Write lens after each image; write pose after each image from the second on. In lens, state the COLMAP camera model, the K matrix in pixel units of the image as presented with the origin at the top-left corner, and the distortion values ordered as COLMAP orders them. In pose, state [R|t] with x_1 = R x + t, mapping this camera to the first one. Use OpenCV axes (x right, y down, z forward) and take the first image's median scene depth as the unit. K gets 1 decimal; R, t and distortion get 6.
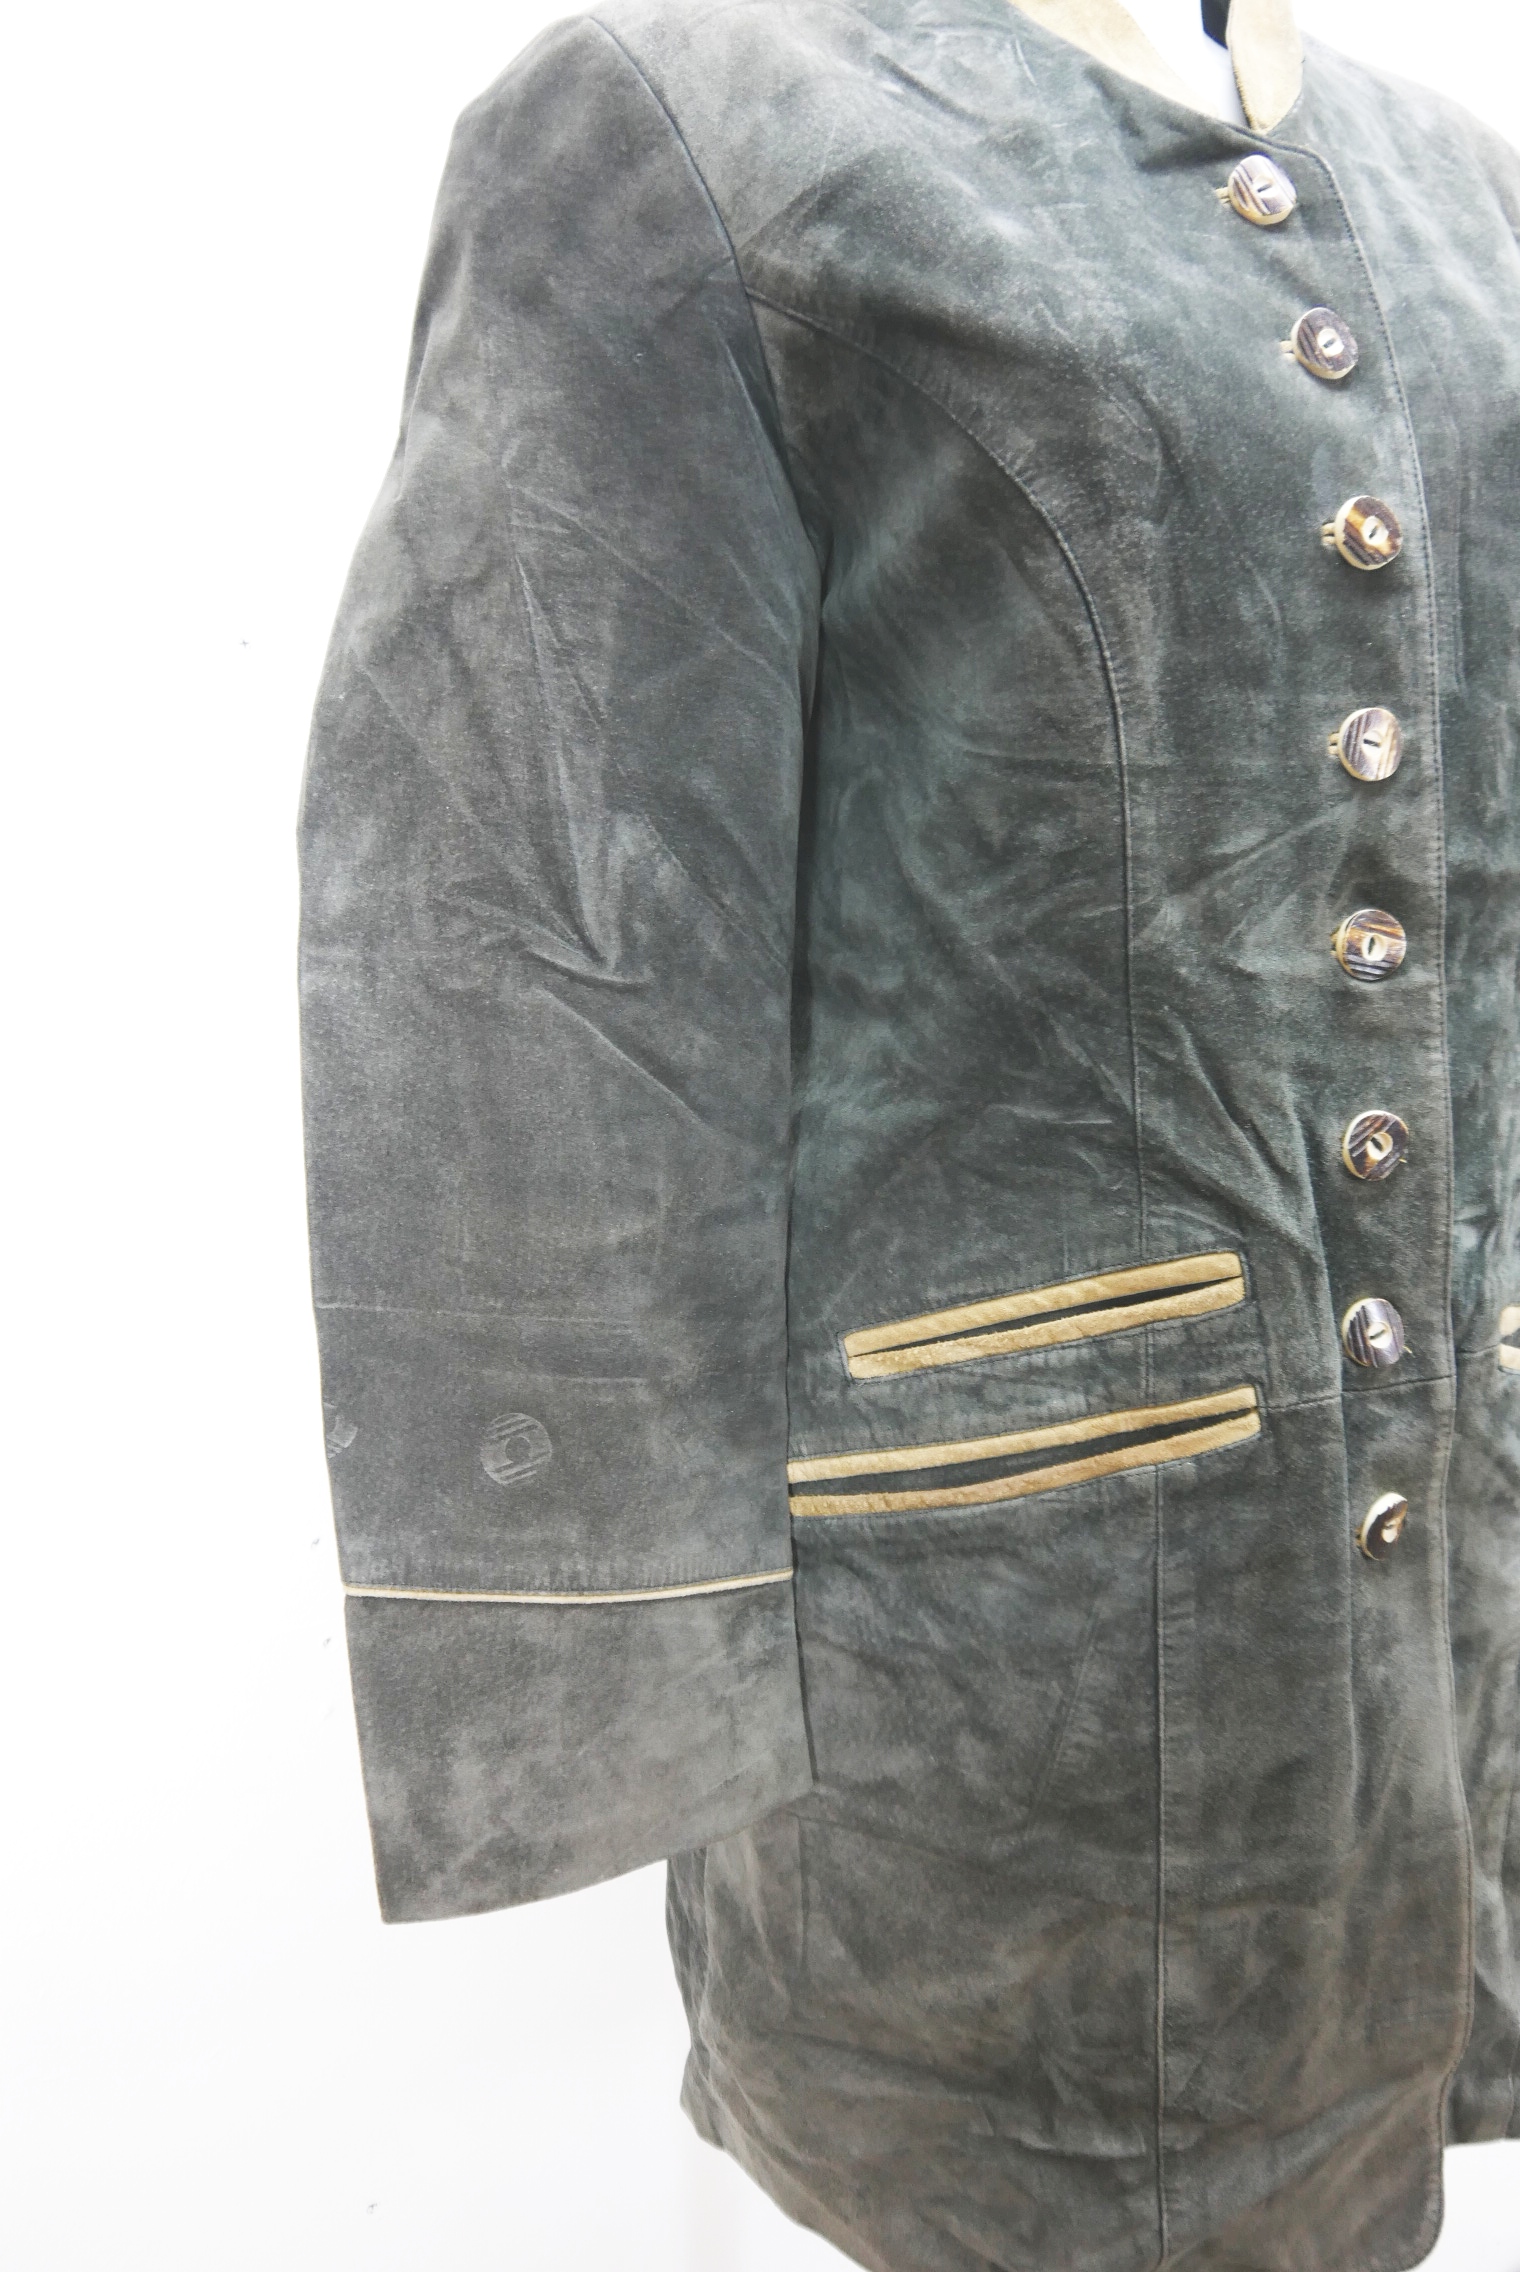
lens RADIAL K [[1891.9, 0, 760.0], [0, 1891.9, 1136.0], [0, 0, 1]] dist [-0.064071, 0.043697]
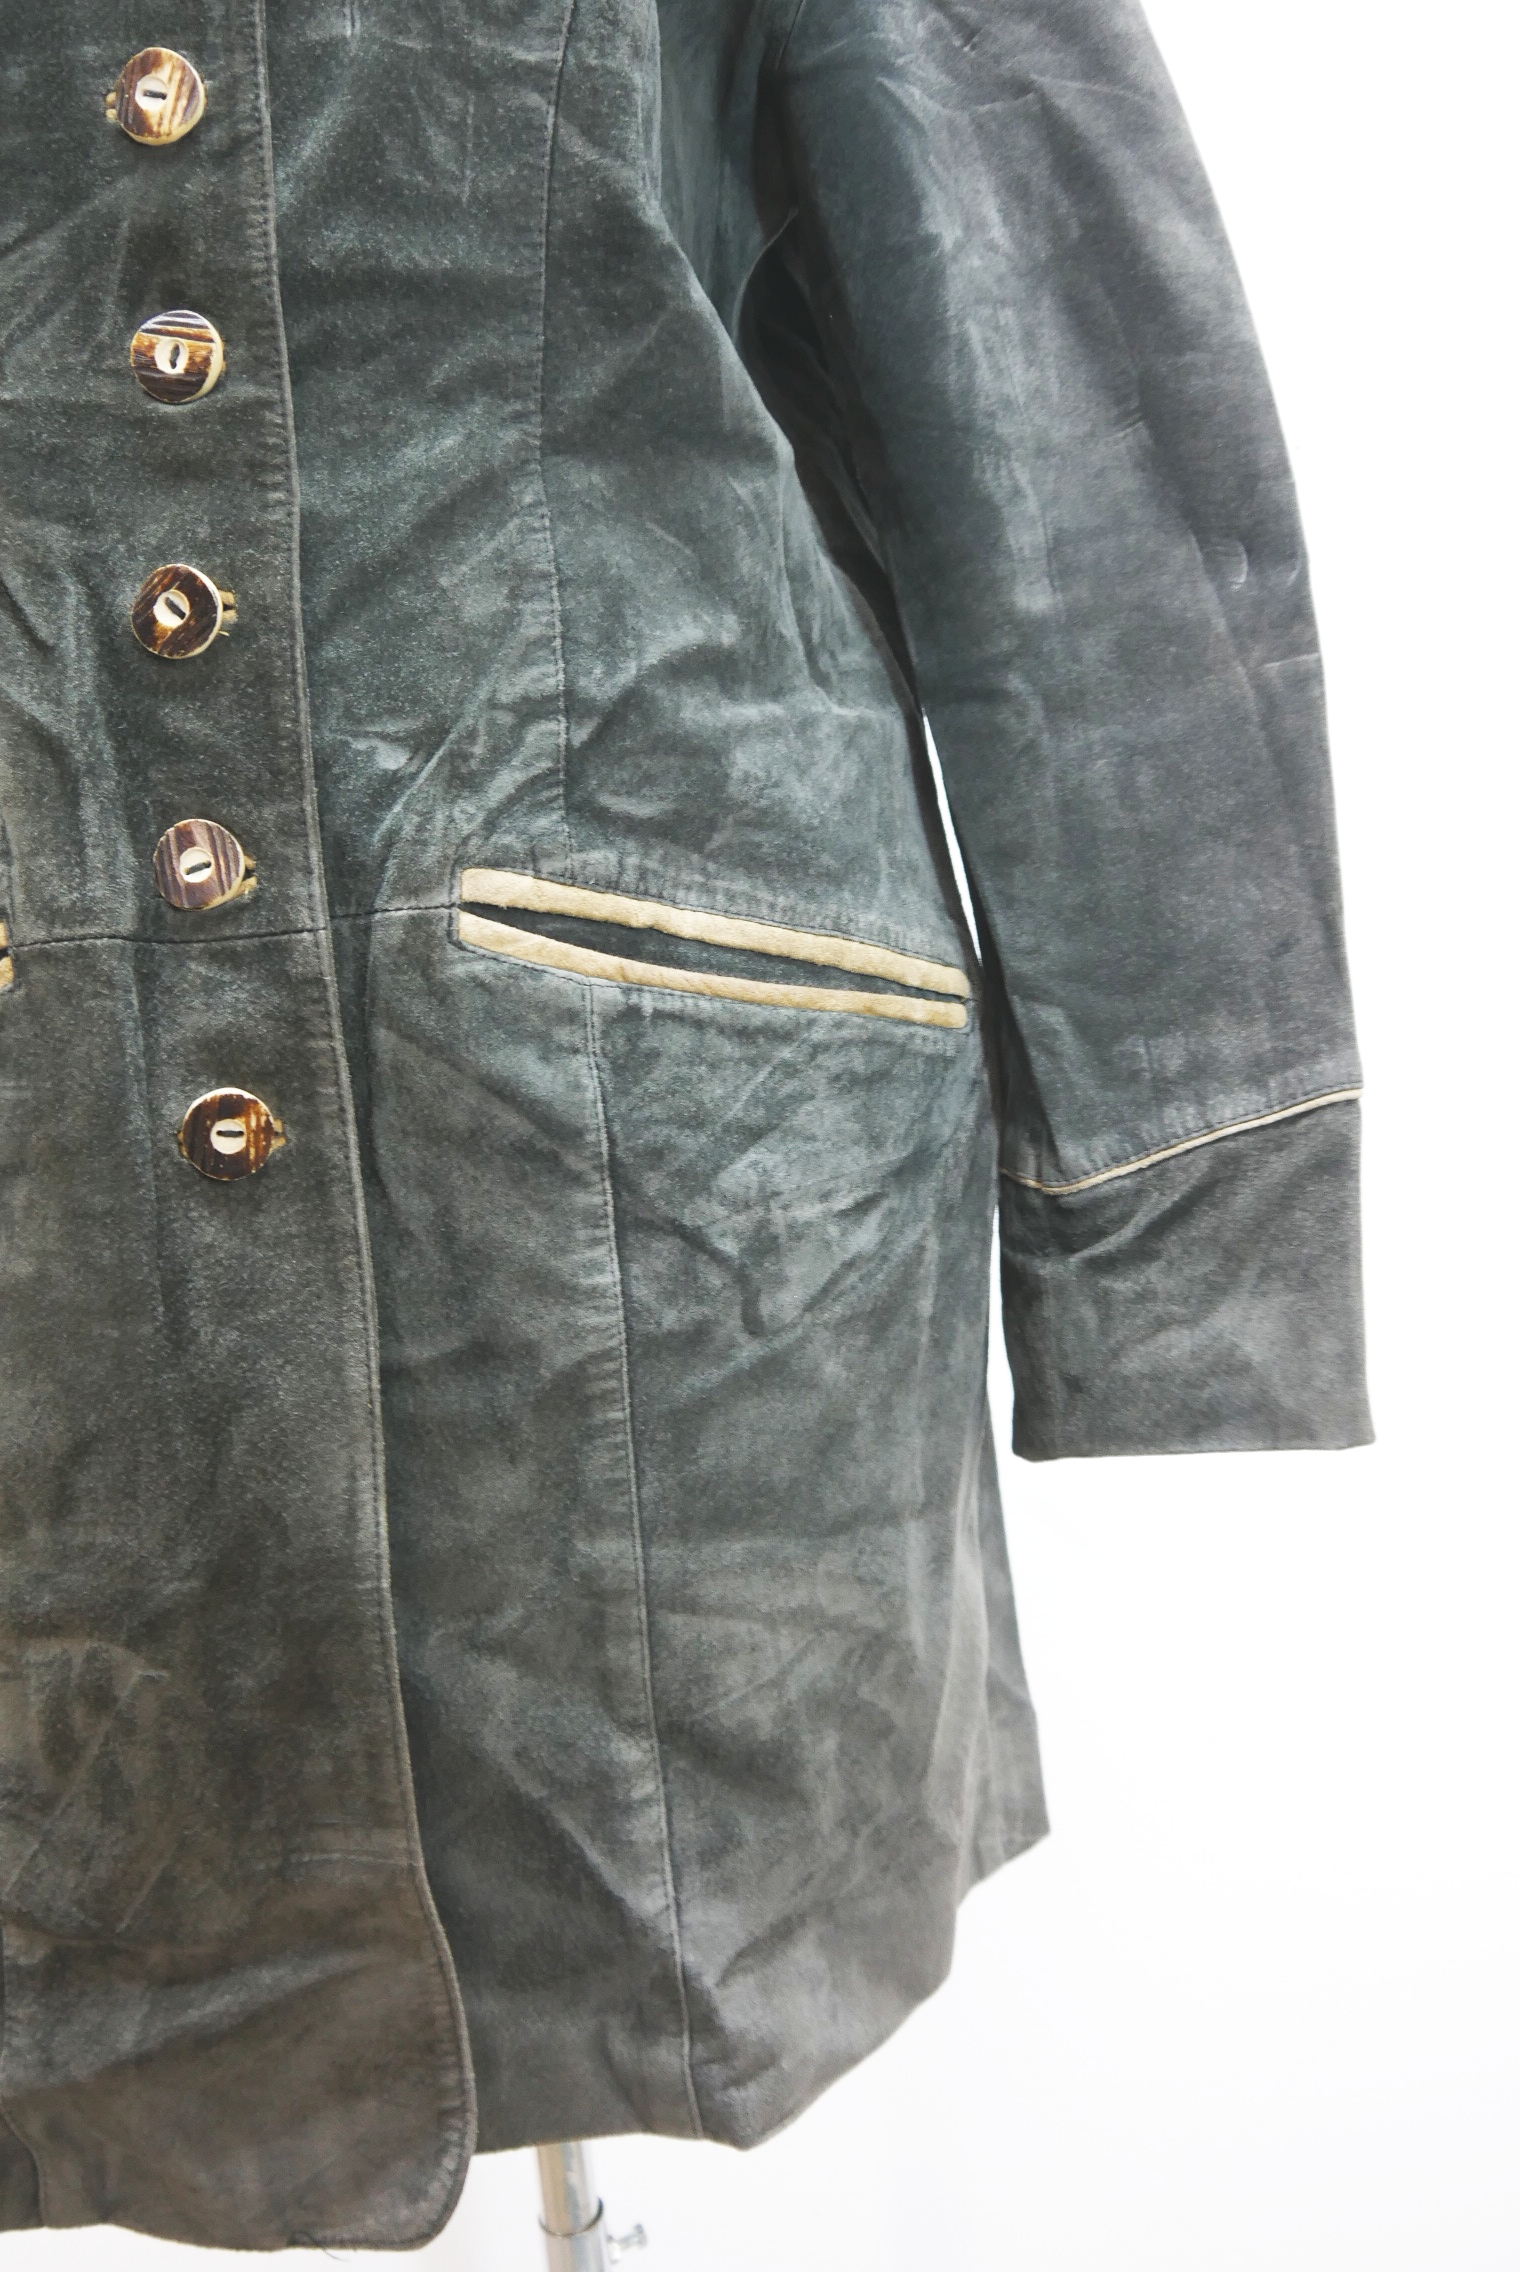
lens RADIAL K [[1891.9, 0, 760.0], [0, 1891.9, 1136.0], [0, 0, 1]] dist [-0.064071, 0.043697]
pose [[0.922820, 0.005771, -0.385187, 0.852391], [-0.034231, 0.997161, -0.067068, 0.263710], [0.383707, 0.075077, 0.920398, 0.416396]]
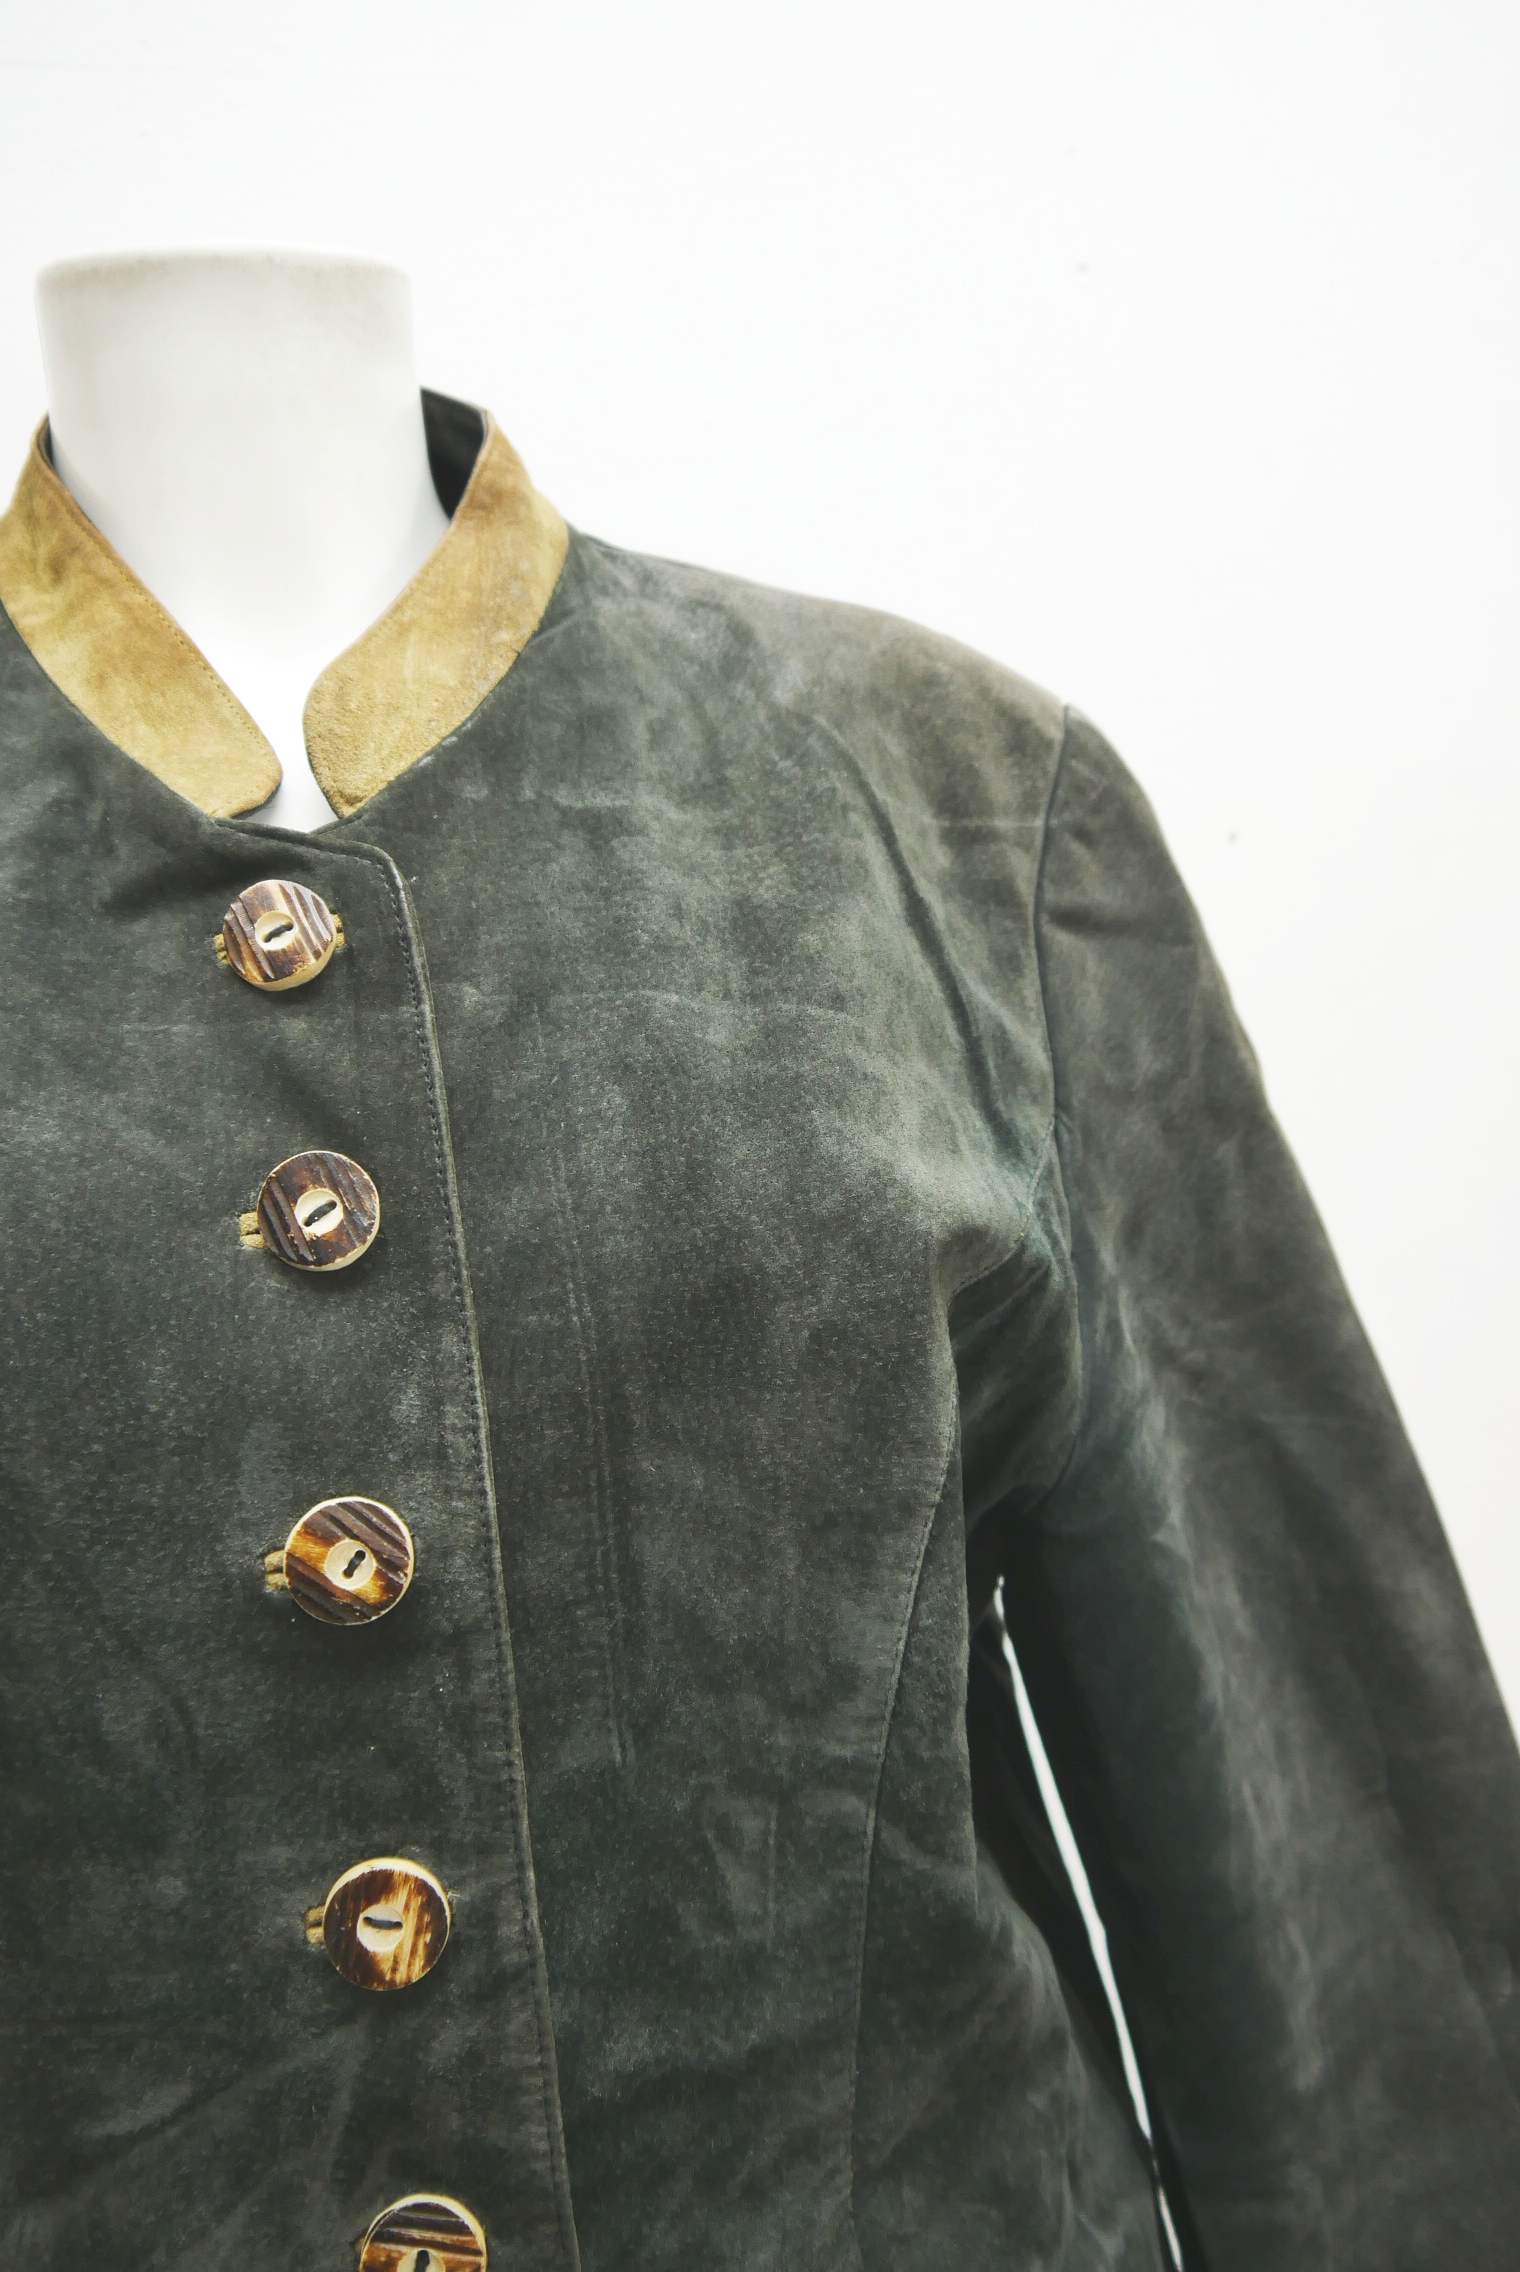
lens RADIAL K [[1891.9, 0, 760.0], [0, 1891.9, 1136.0], [0, 0, 1]] dist [-0.064071, 0.043697]
pose [[0.984467, -0.045981, -0.169440, 0.541084], [0.025456, 0.992281, -0.121372, -0.371475], [0.173713, 0.115174, 0.978038, 0.438064]]
